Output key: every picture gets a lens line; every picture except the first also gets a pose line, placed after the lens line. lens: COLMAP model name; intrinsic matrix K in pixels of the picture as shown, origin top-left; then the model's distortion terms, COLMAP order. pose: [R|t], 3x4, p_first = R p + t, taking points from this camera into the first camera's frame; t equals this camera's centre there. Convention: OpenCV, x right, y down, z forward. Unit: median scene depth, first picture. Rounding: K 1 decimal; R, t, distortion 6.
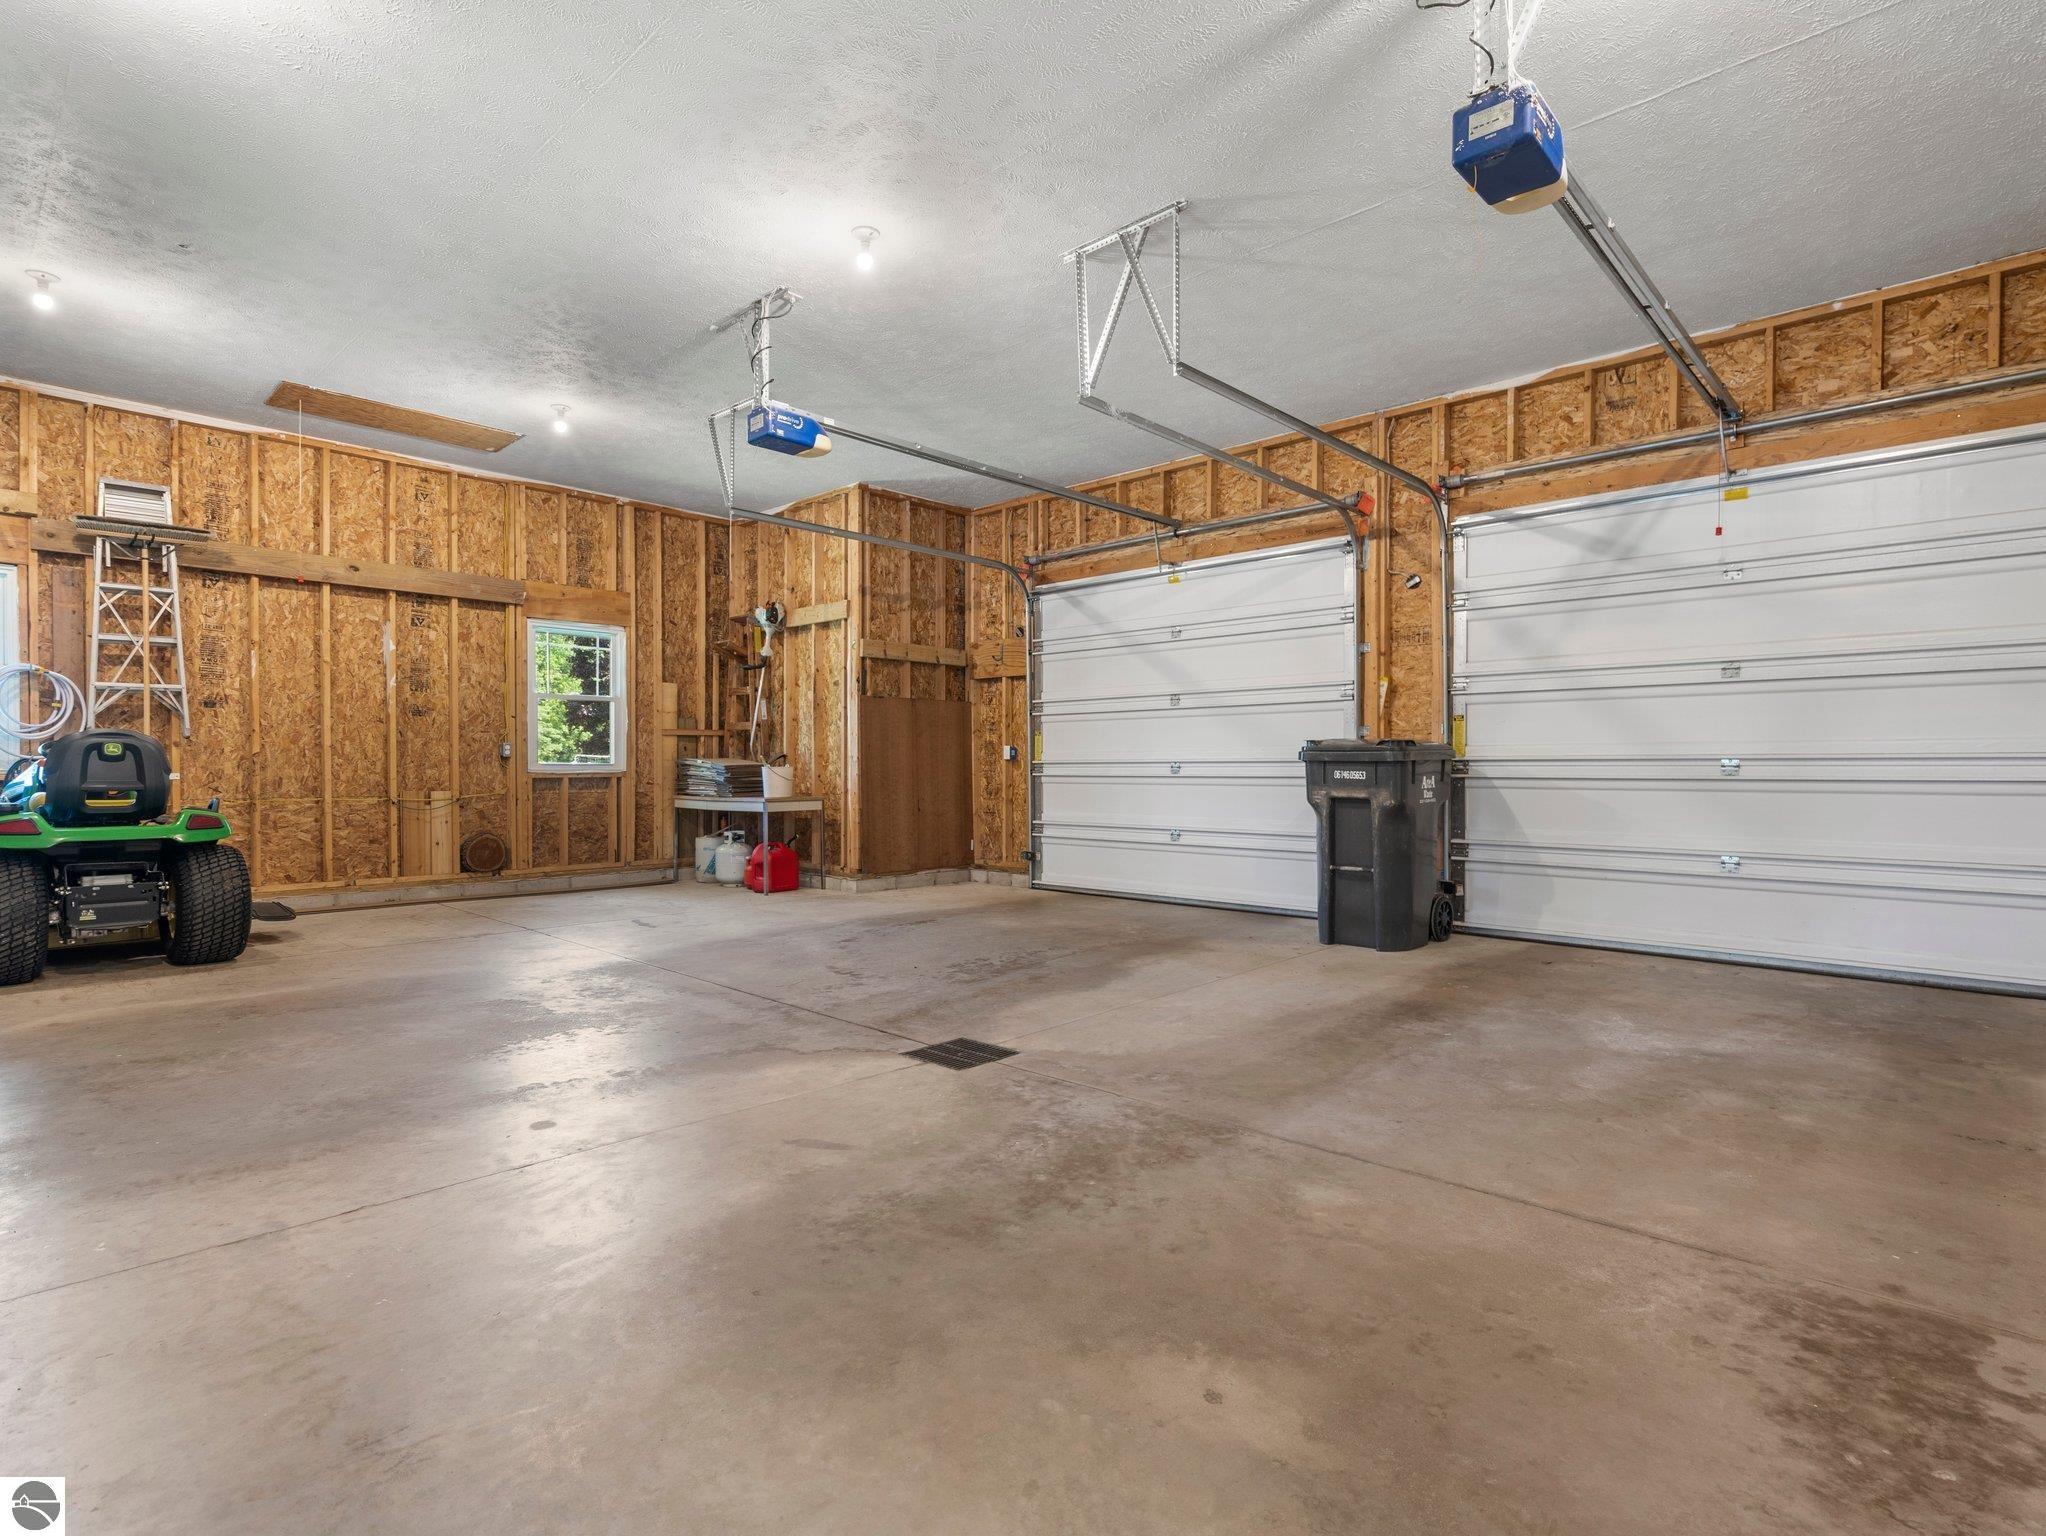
lens RADIAL K [[1042.1, 0, 1012.3], [0, 1042.1, 774.5], [0, 0, 1]] dist [0.000504, -0.000439]
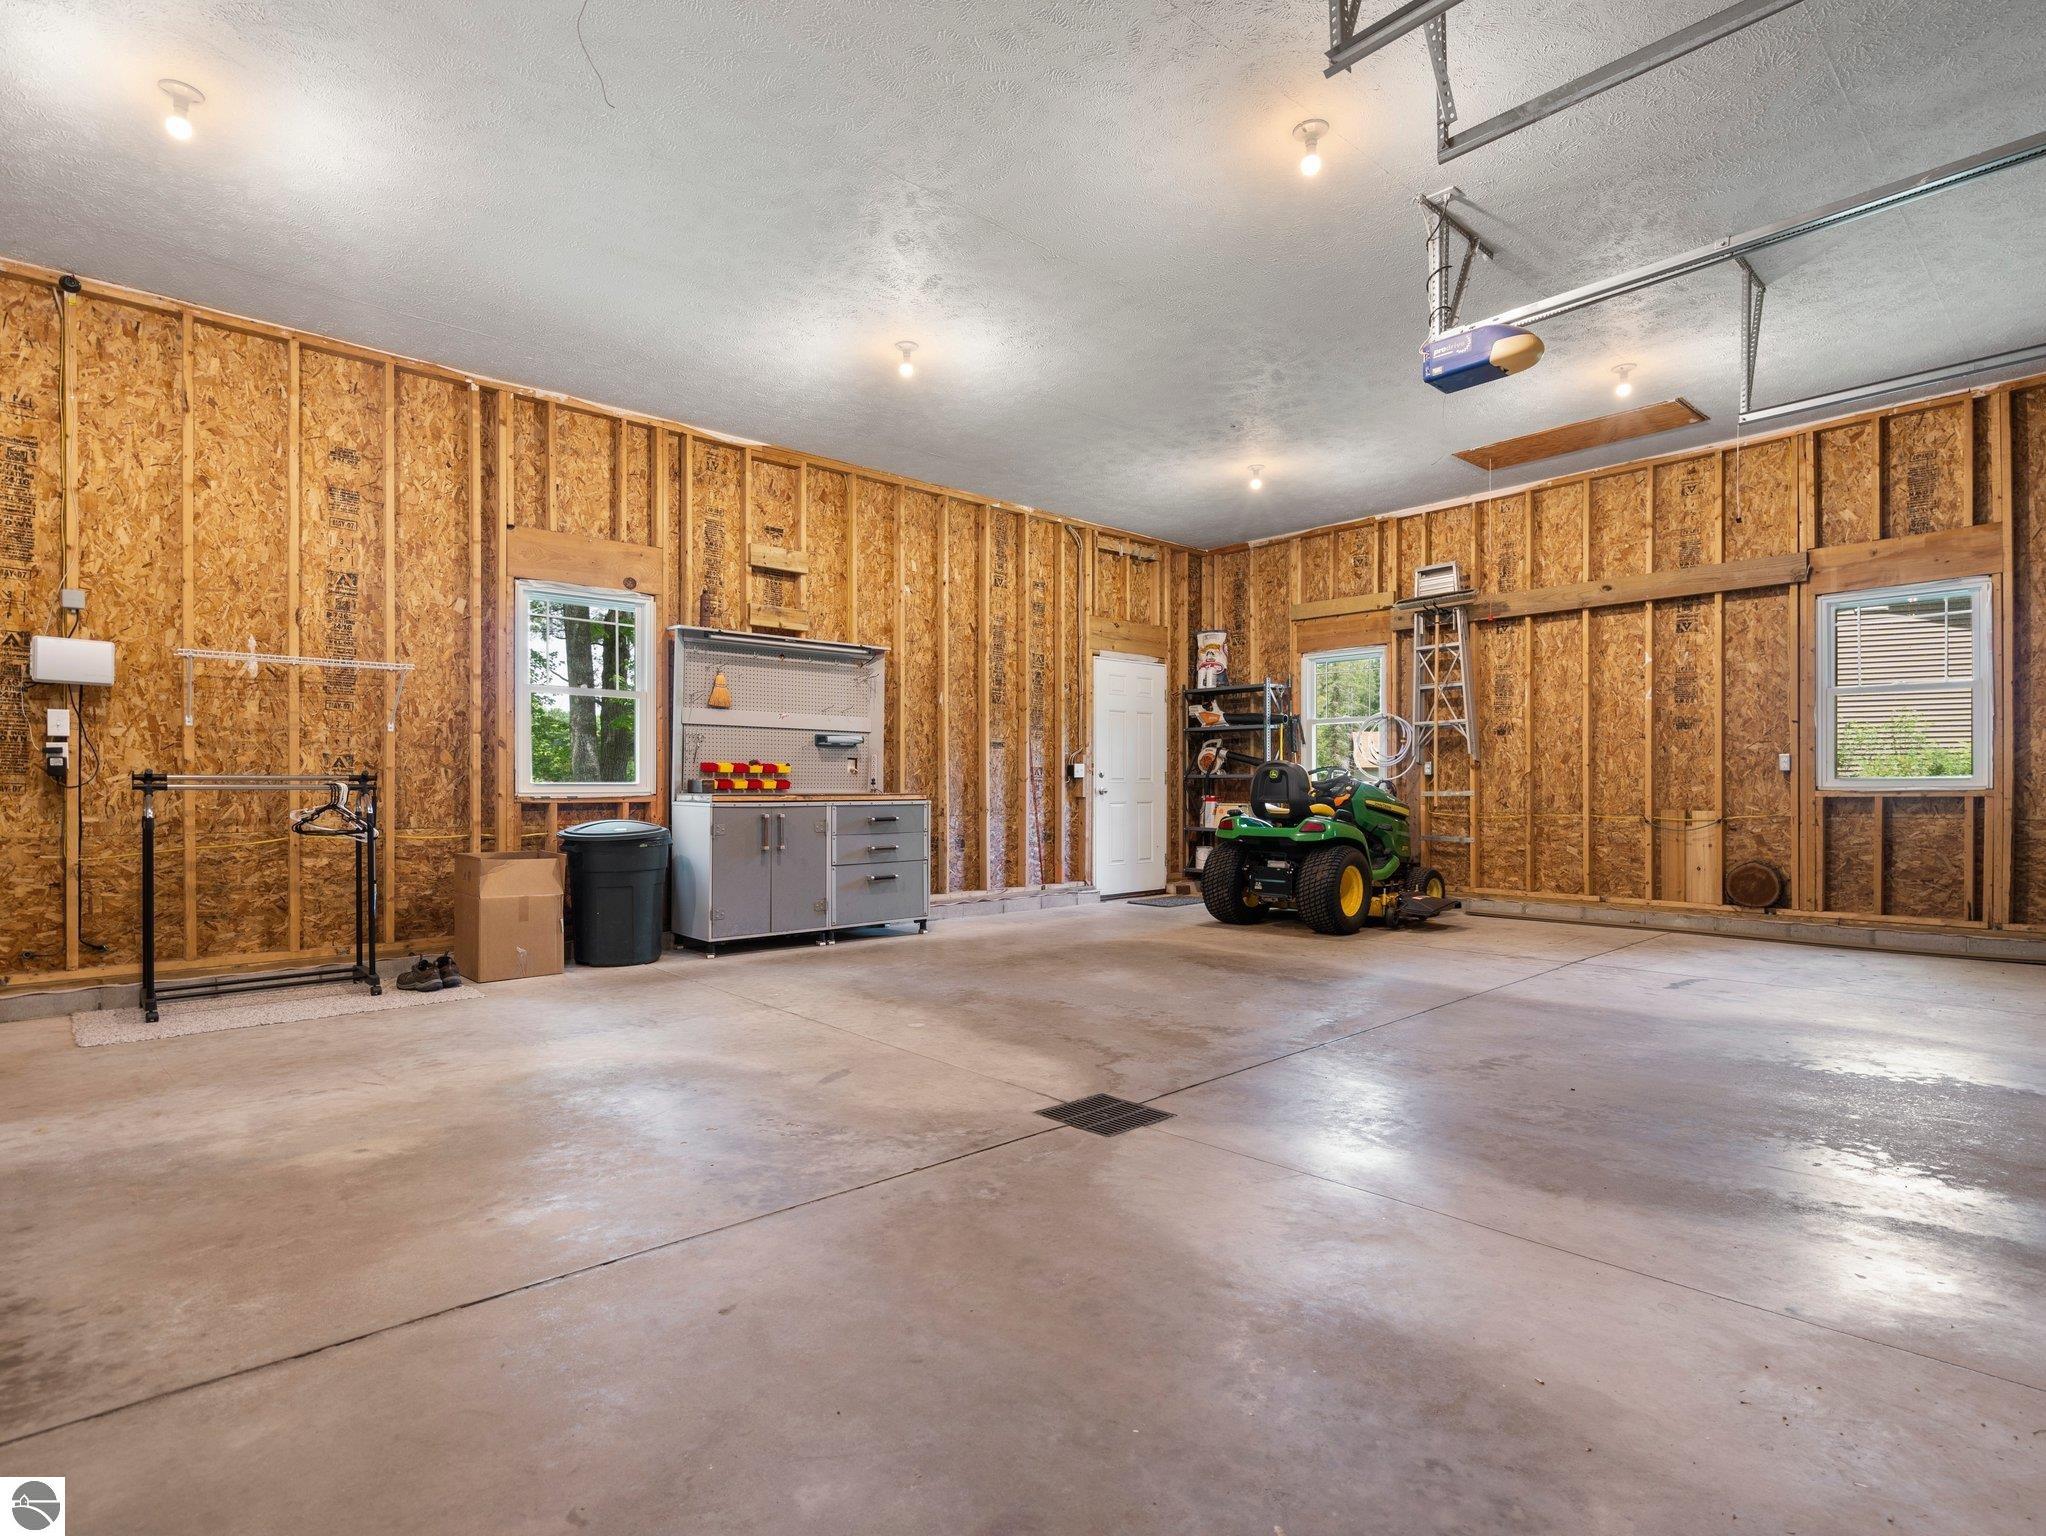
lens RADIAL K [[1042.1, 0, 1012.2], [0, 1042.1, 778.4], [0, 0, 1]] dist [0.000504, -0.000439]
pose [[-0.079215, -0.010894, -0.996798, 0.445145], [-0.001886, 0.999940, -0.010778, -0.001278], [0.996856, 0.001027, -0.079231, 0.535695]]
